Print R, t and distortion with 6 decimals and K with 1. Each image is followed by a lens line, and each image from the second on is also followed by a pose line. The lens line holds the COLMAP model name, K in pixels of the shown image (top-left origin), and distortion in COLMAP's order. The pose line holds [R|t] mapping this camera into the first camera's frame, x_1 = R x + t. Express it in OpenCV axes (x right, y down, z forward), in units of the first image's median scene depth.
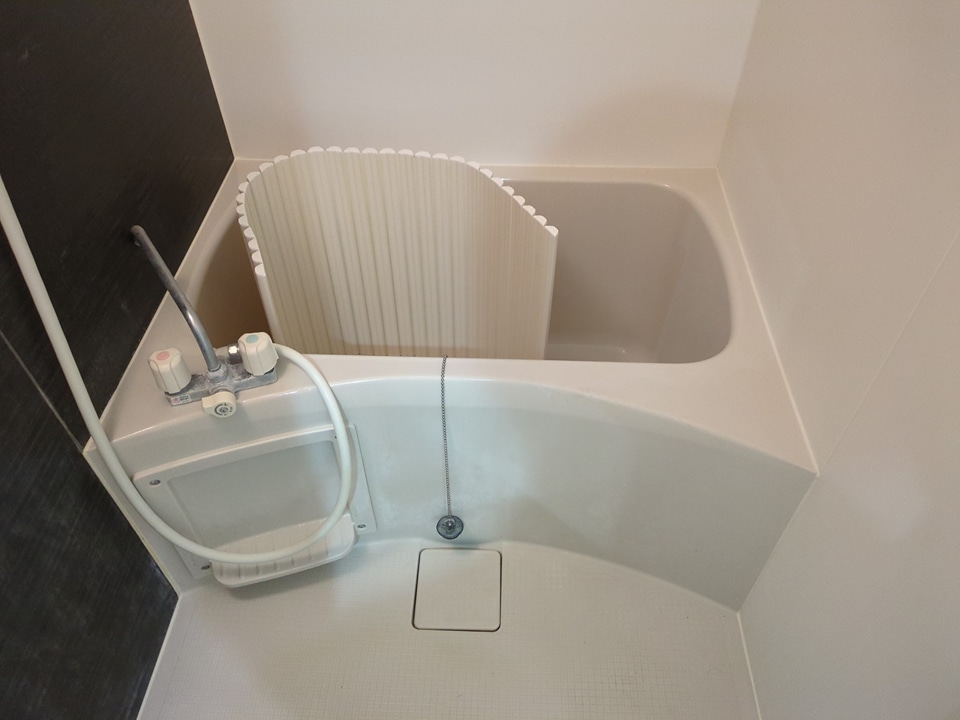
lens RADIAL K [[716.0, 0, 479.2], [0, 716.0, 357.7], [0, 0, 1]] dist [0.043490, -0.058115]
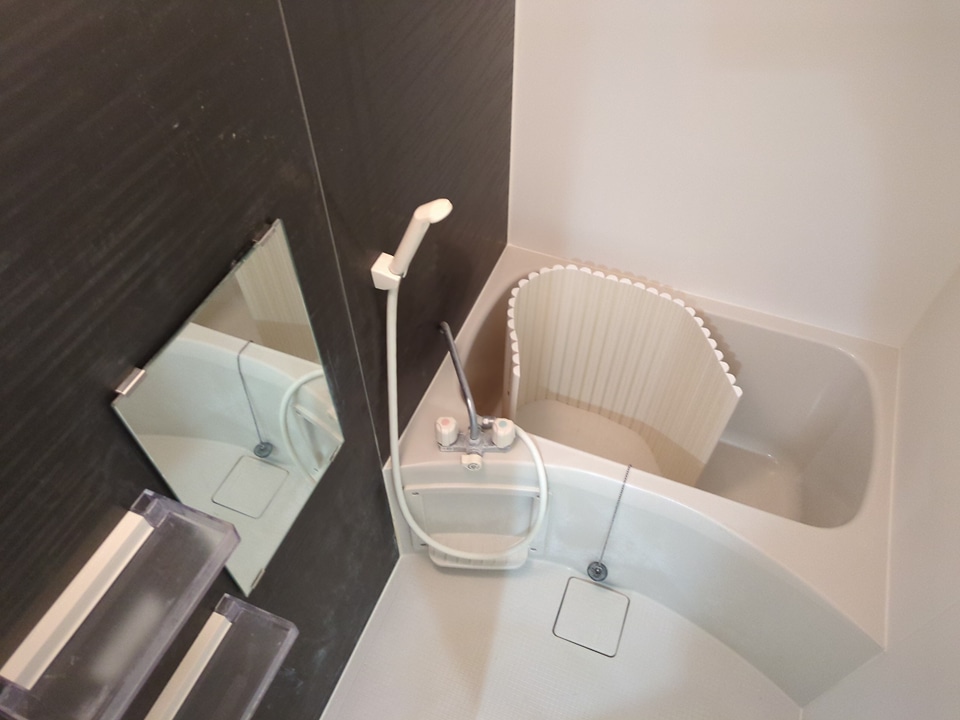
lens RADIAL K [[716.0, 0, 479.2], [0, 716.0, 357.7], [0, 0, 1]] dist [0.043490, -0.058115]
pose [[0.943803, 0.261429, -0.202217, -0.095878], [-0.244026, 0.963834, 0.107120, -0.276148], [0.222908, -0.051754, 0.973465, -0.380606]]
